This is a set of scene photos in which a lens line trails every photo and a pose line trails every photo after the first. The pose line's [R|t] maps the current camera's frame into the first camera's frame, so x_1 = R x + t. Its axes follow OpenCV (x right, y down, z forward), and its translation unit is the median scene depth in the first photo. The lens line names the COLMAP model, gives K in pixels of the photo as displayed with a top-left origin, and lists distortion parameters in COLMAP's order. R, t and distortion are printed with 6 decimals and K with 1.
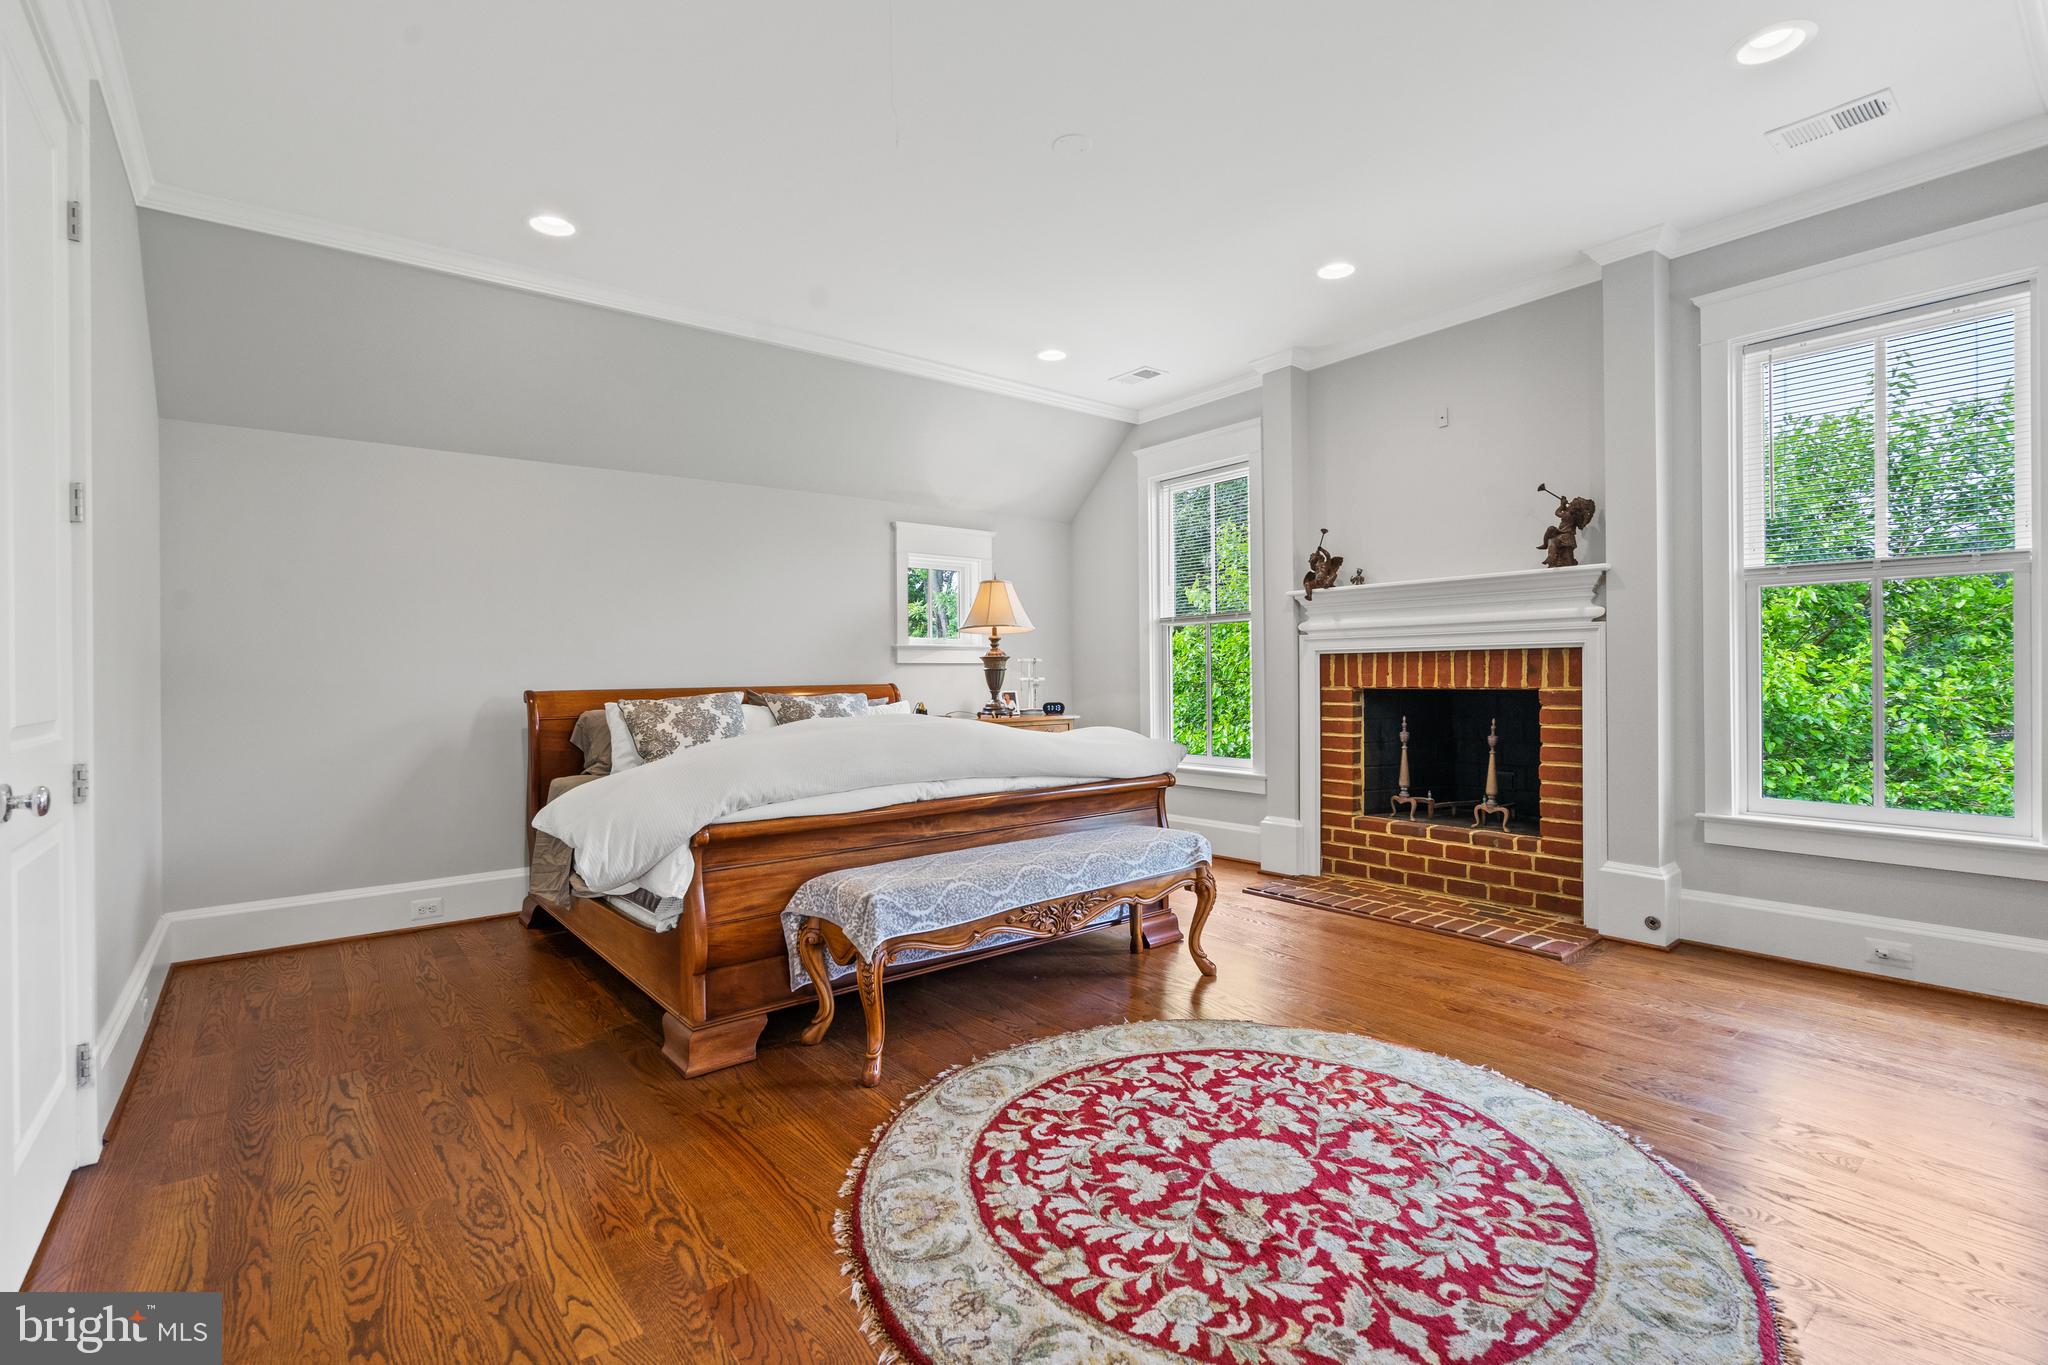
lens RADIAL K [[938.9, 0, 1029.5], [0, 938.9, 689.7], [0, 0, 1]] dist [-0.001063, 0.000246]
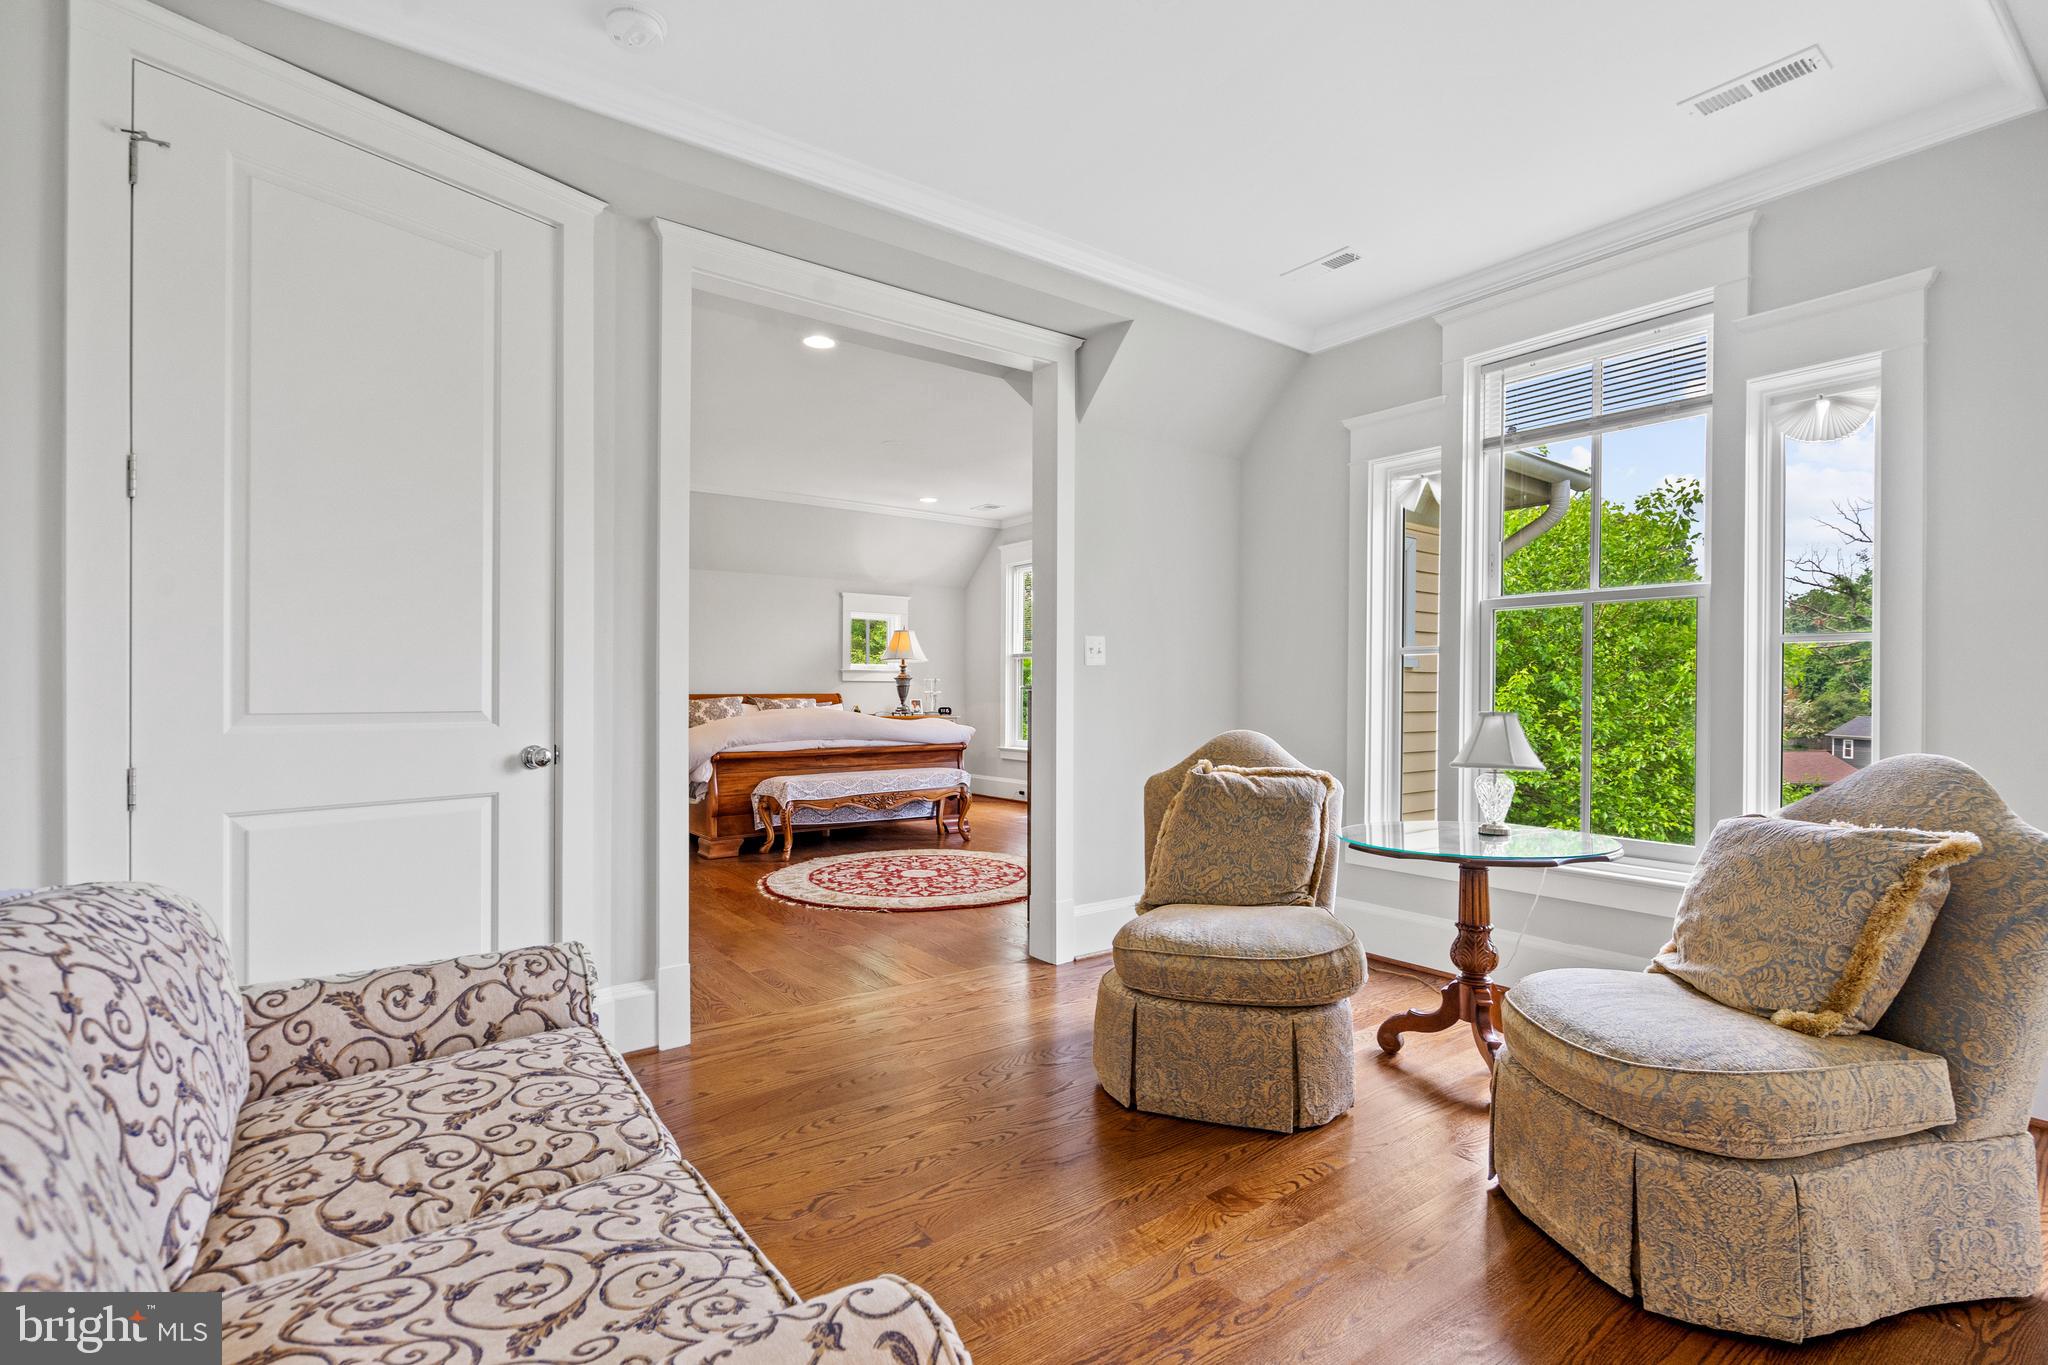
lens RADIAL K [[938.9, 0, 1029.5], [0, 938.9, 689.7], [0, 0, 1]] dist [-0.001063, 0.000246]
pose [[0.999586, 0.014165, -0.025029, 0.320742], [-0.014516, 0.999798, -0.013922, 0.006866], [0.024826, 0.014280, 0.999590, -0.870931]]
